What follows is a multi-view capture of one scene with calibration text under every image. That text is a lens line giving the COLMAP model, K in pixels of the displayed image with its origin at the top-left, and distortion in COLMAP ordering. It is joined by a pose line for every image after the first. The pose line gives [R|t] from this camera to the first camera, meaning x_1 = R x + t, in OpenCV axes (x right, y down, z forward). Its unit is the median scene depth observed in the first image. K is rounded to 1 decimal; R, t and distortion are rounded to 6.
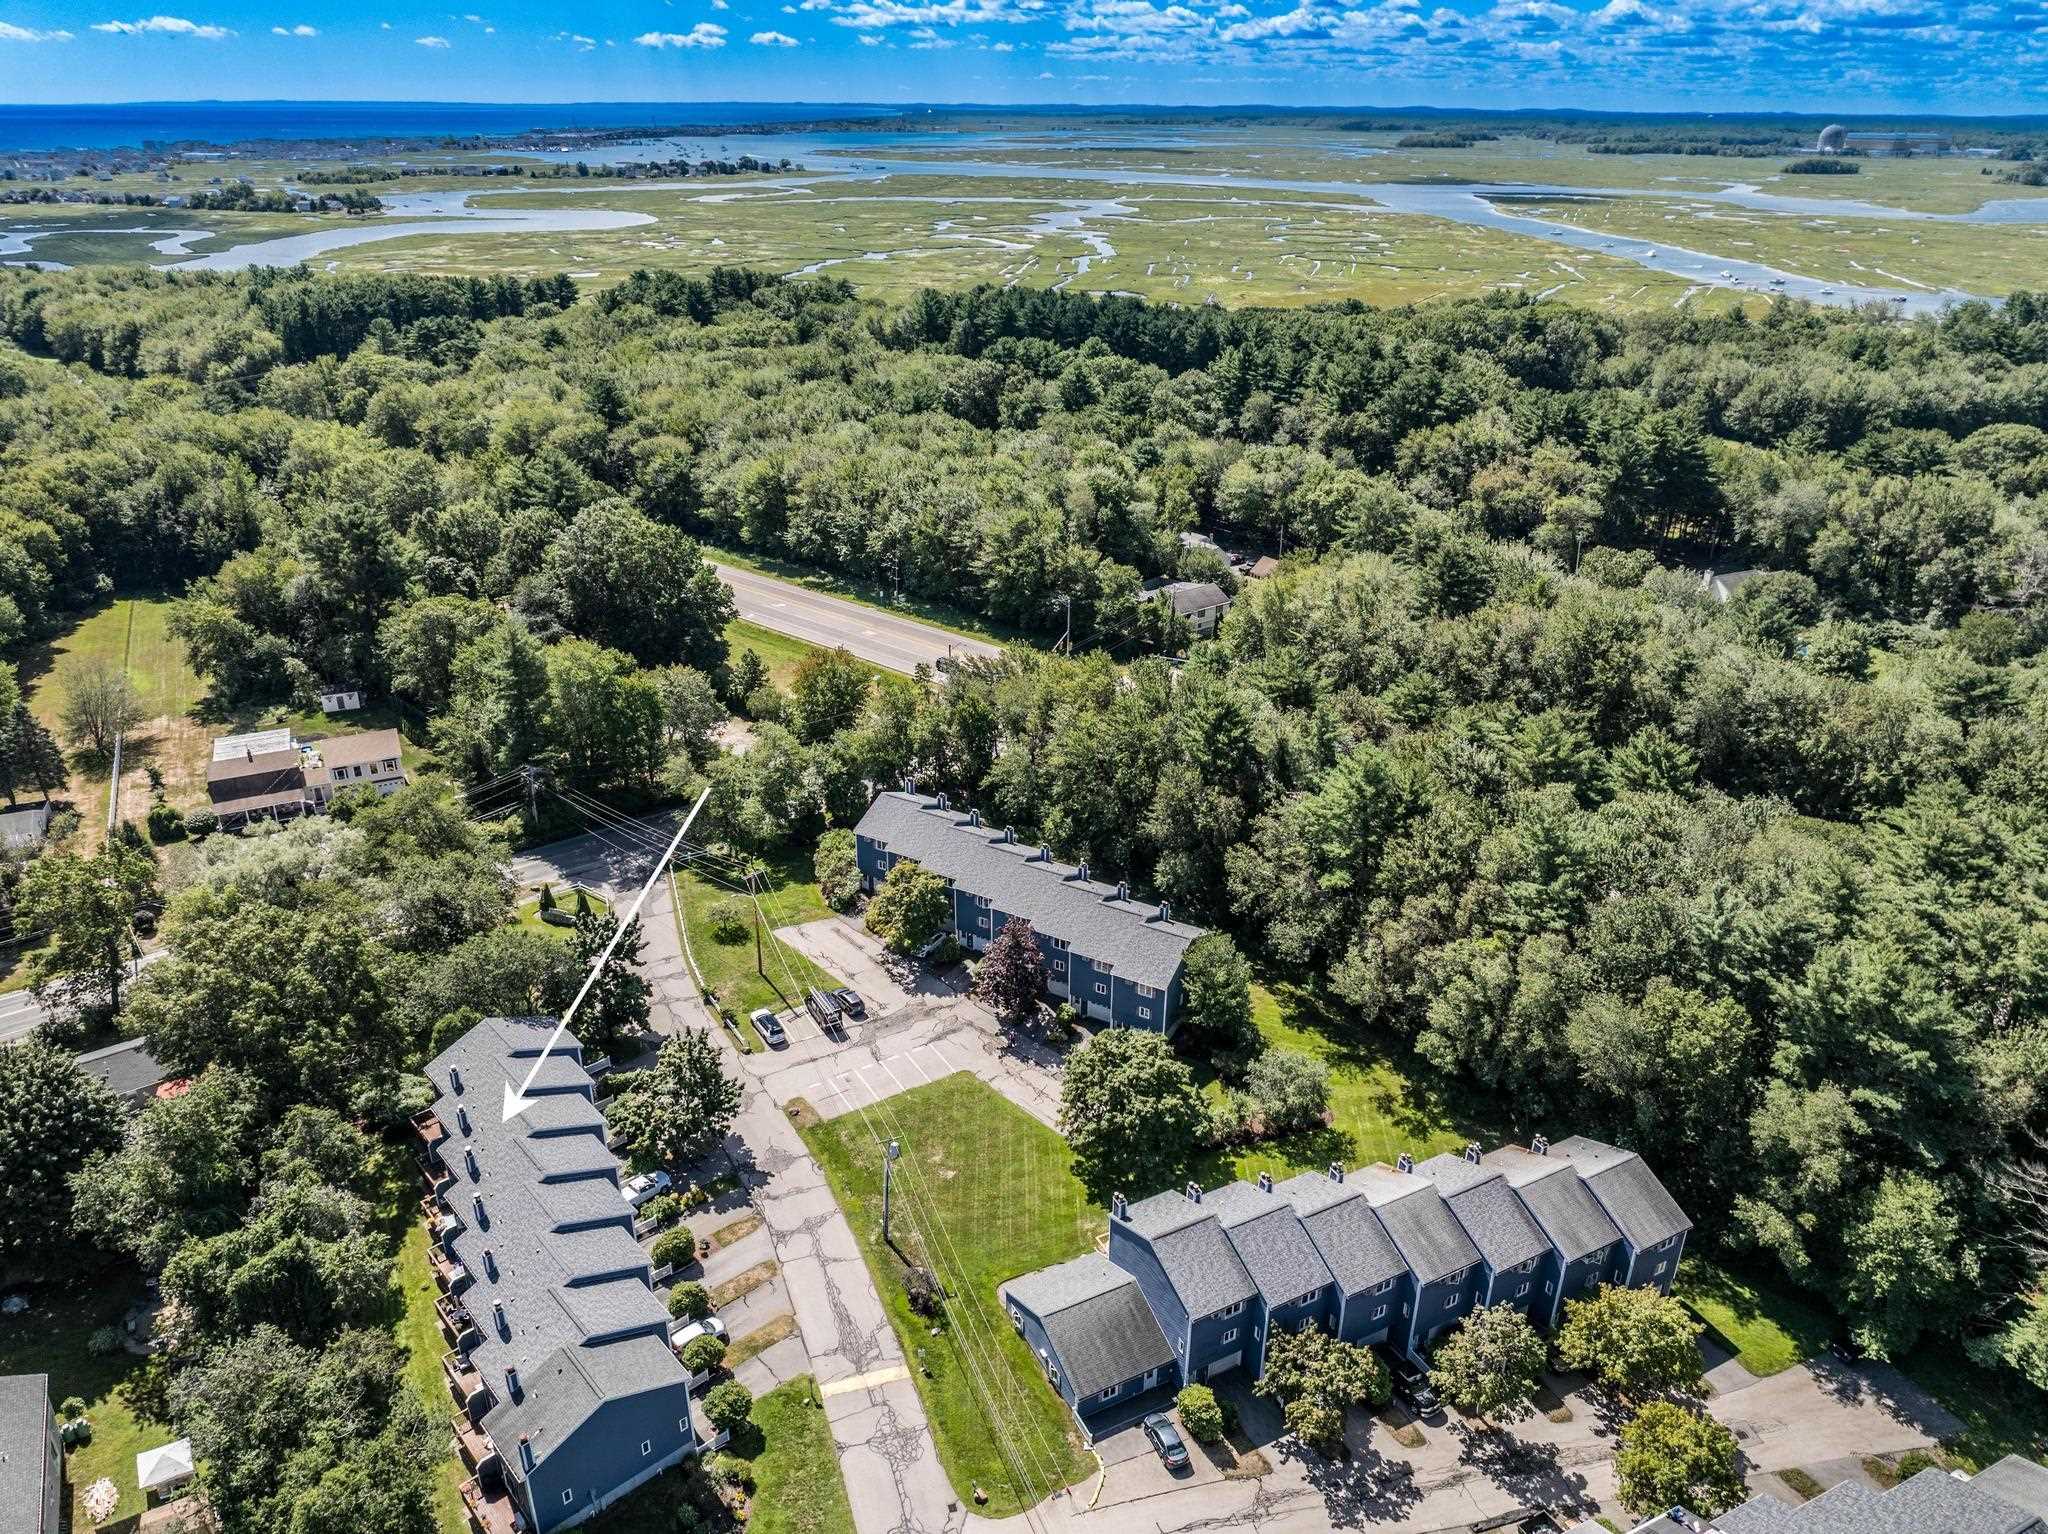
lens RADIAL K [[1411.3, 0, 1032.0], [0, 1411.3, 801.2], [0, 0, 1]] dist [-0.026741, 0.016197]
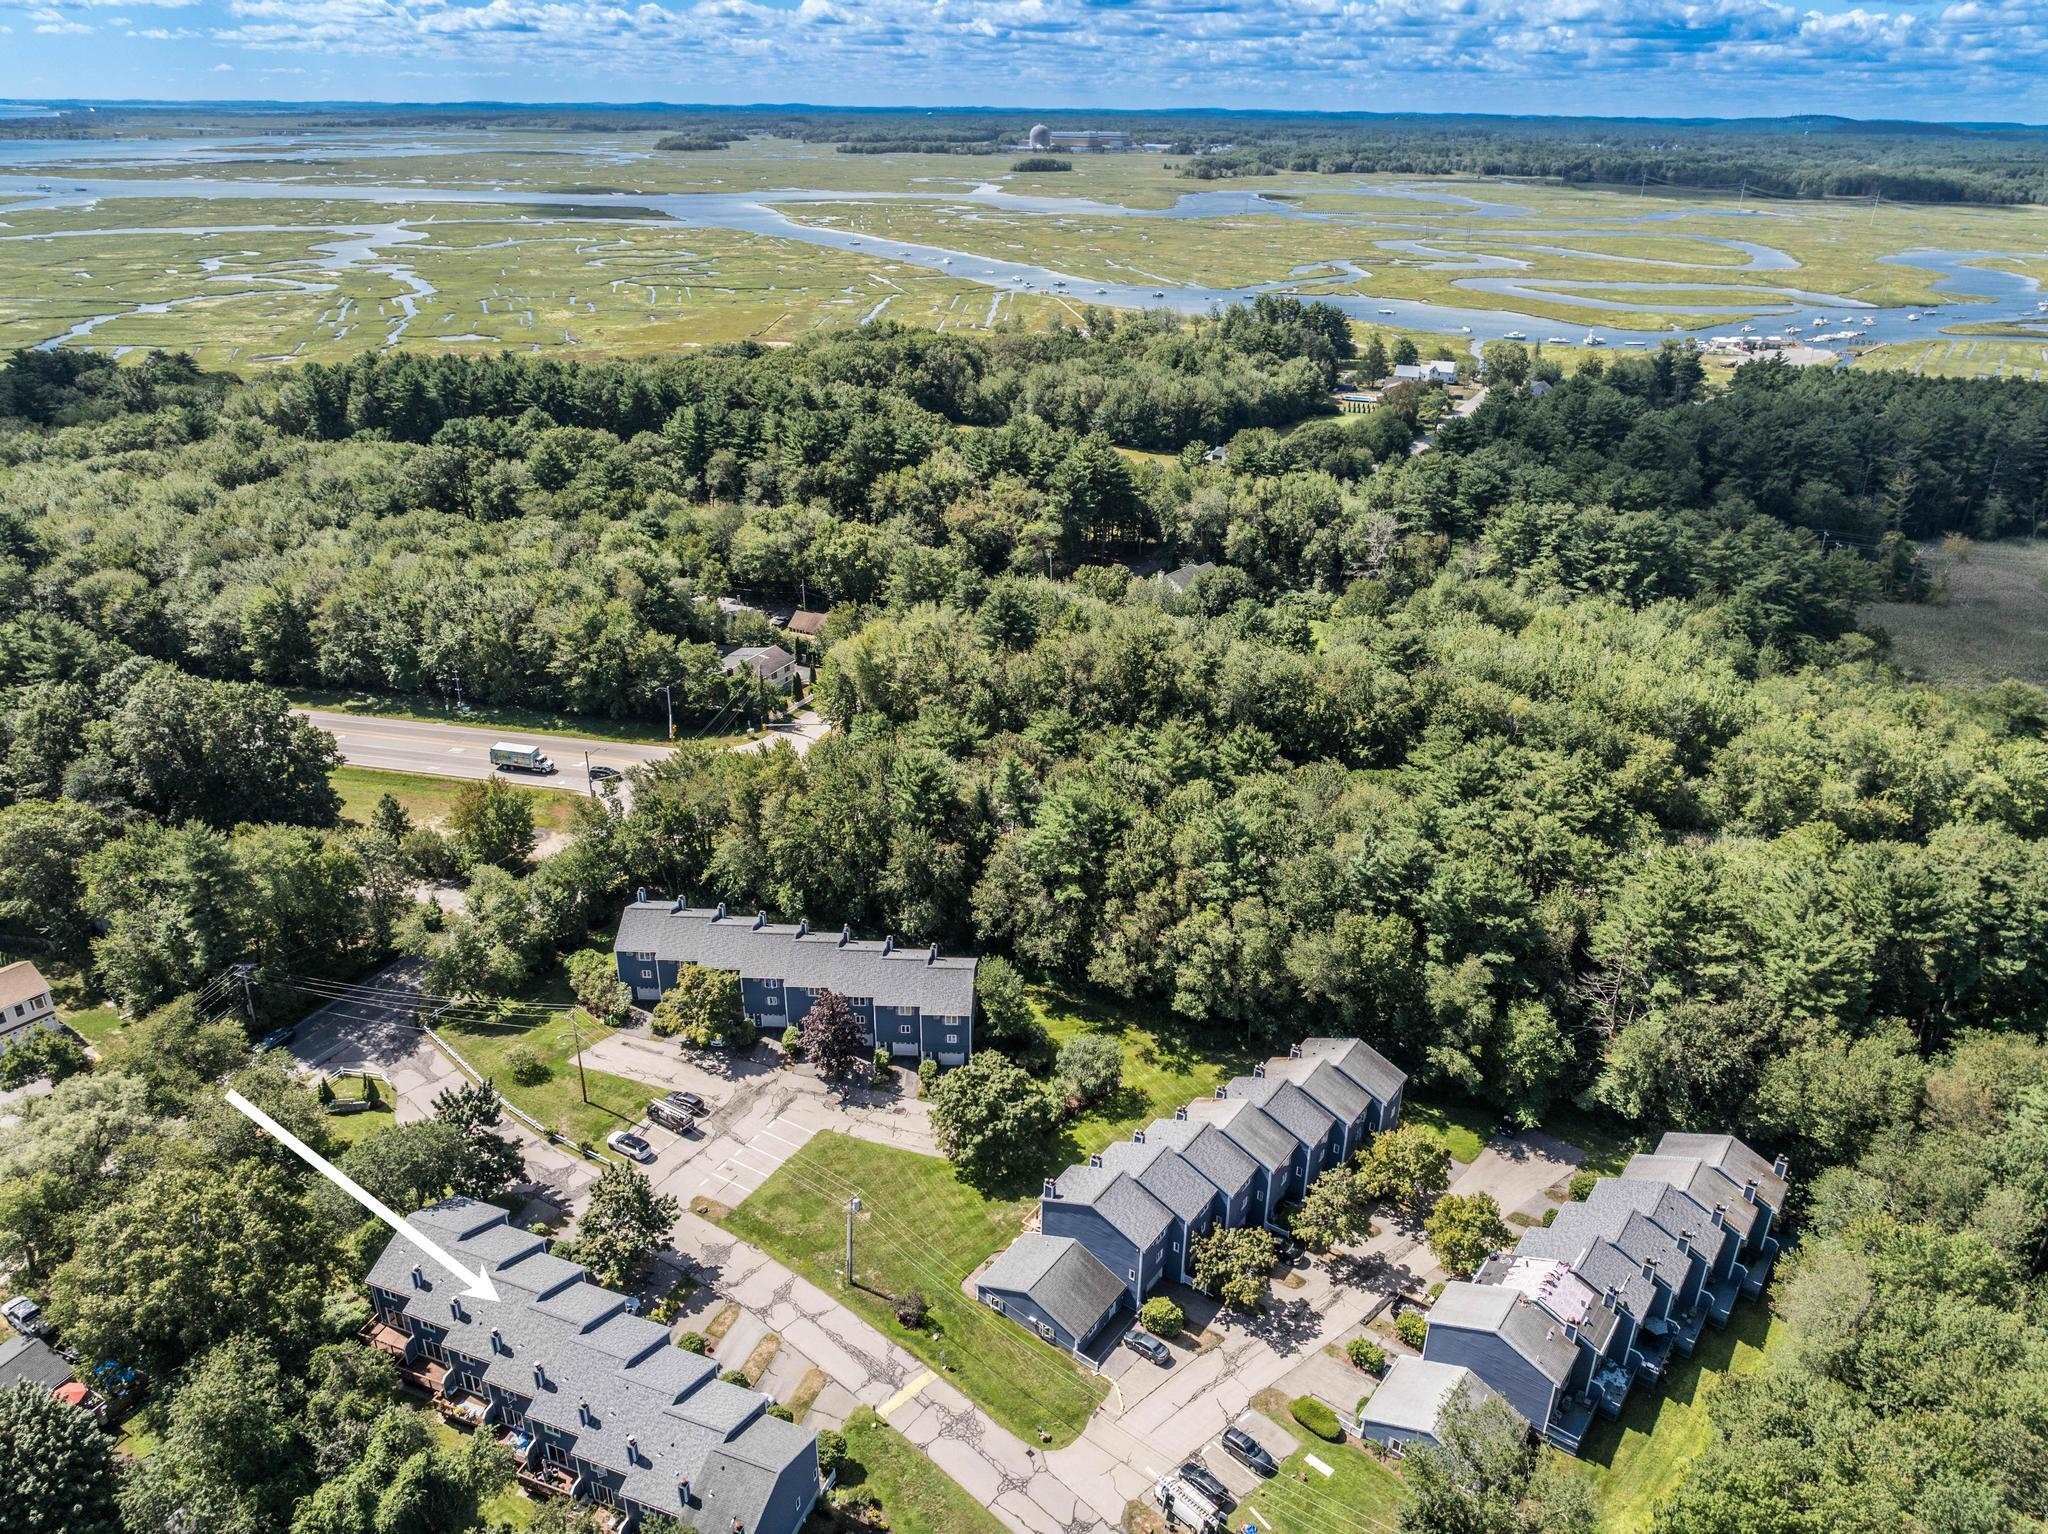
lens RADIAL K [[1411.3, 0, 1032.0], [0, 1411.3, 801.2], [0, 0, 1]] dist [-0.026741, 0.016197]
pose [[0.887747, -0.200681, 0.414285, -0.205499], [0.200034, 0.978734, 0.045460, -0.057008], [-0.414598, 0.042514, 0.909011, -0.077597]]
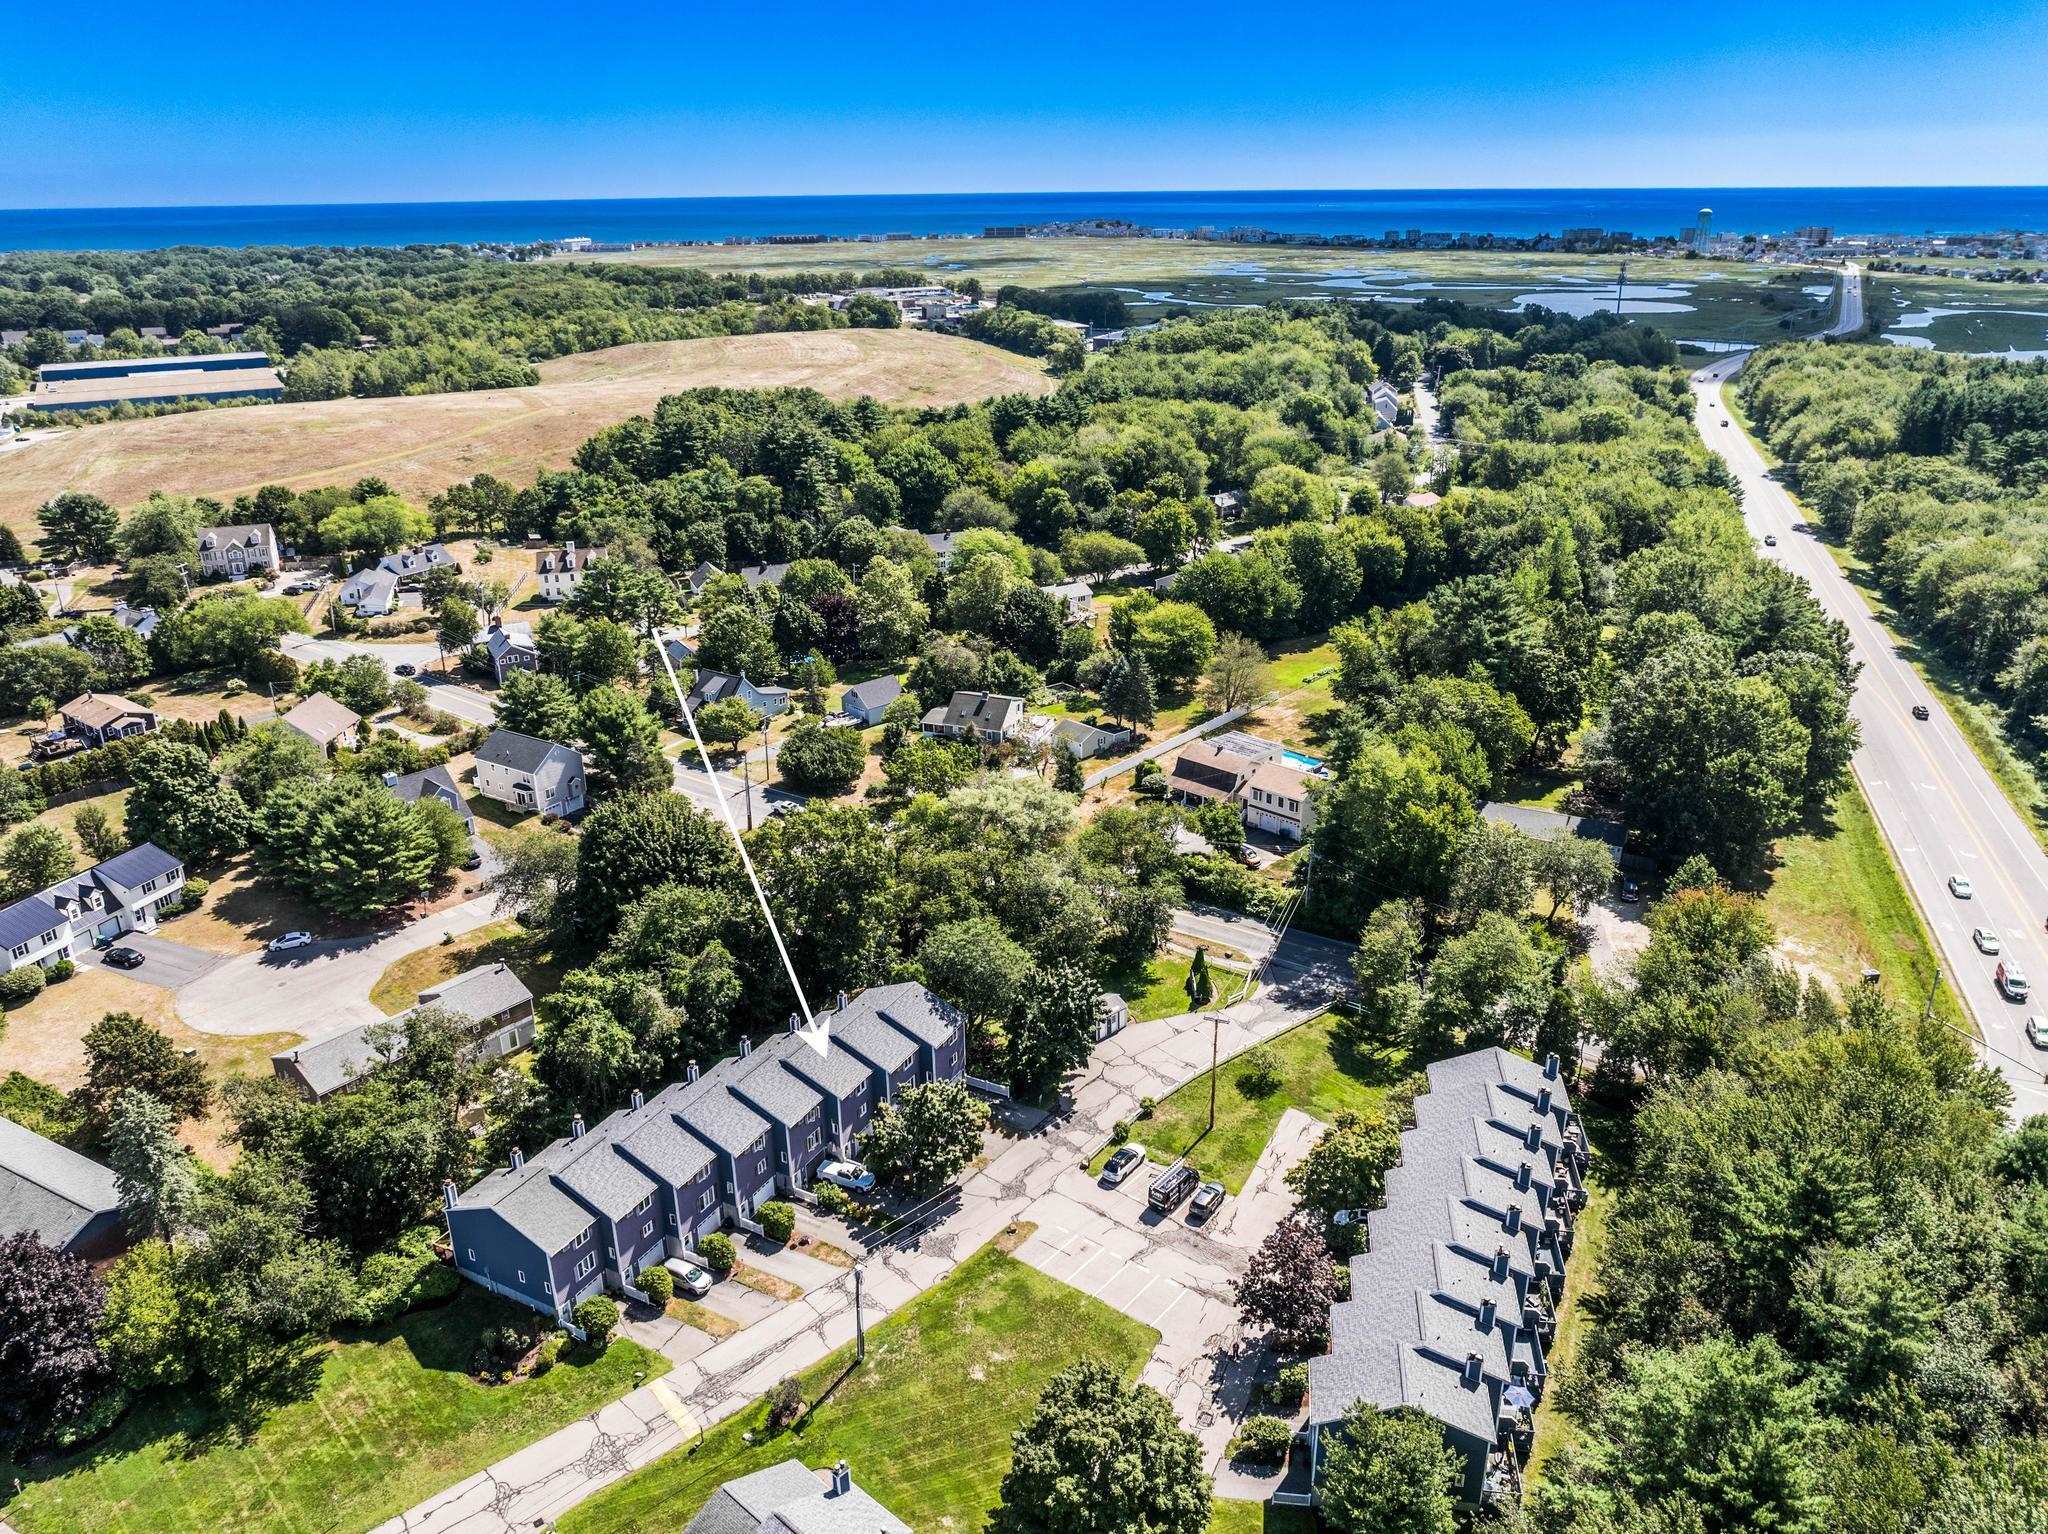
lens RADIAL K [[1447.5, 0, 1018.5], [0, 1447.5, 804.8], [0, 0, 1]] dist [-0.031758, 0.022742]
pose [[0.347088, 0.361950, -0.865172, 0.349457], [-0.408481, 0.888764, 0.207947, -0.145339], [0.844200, 0.281230, 0.456329, 0.298285]]
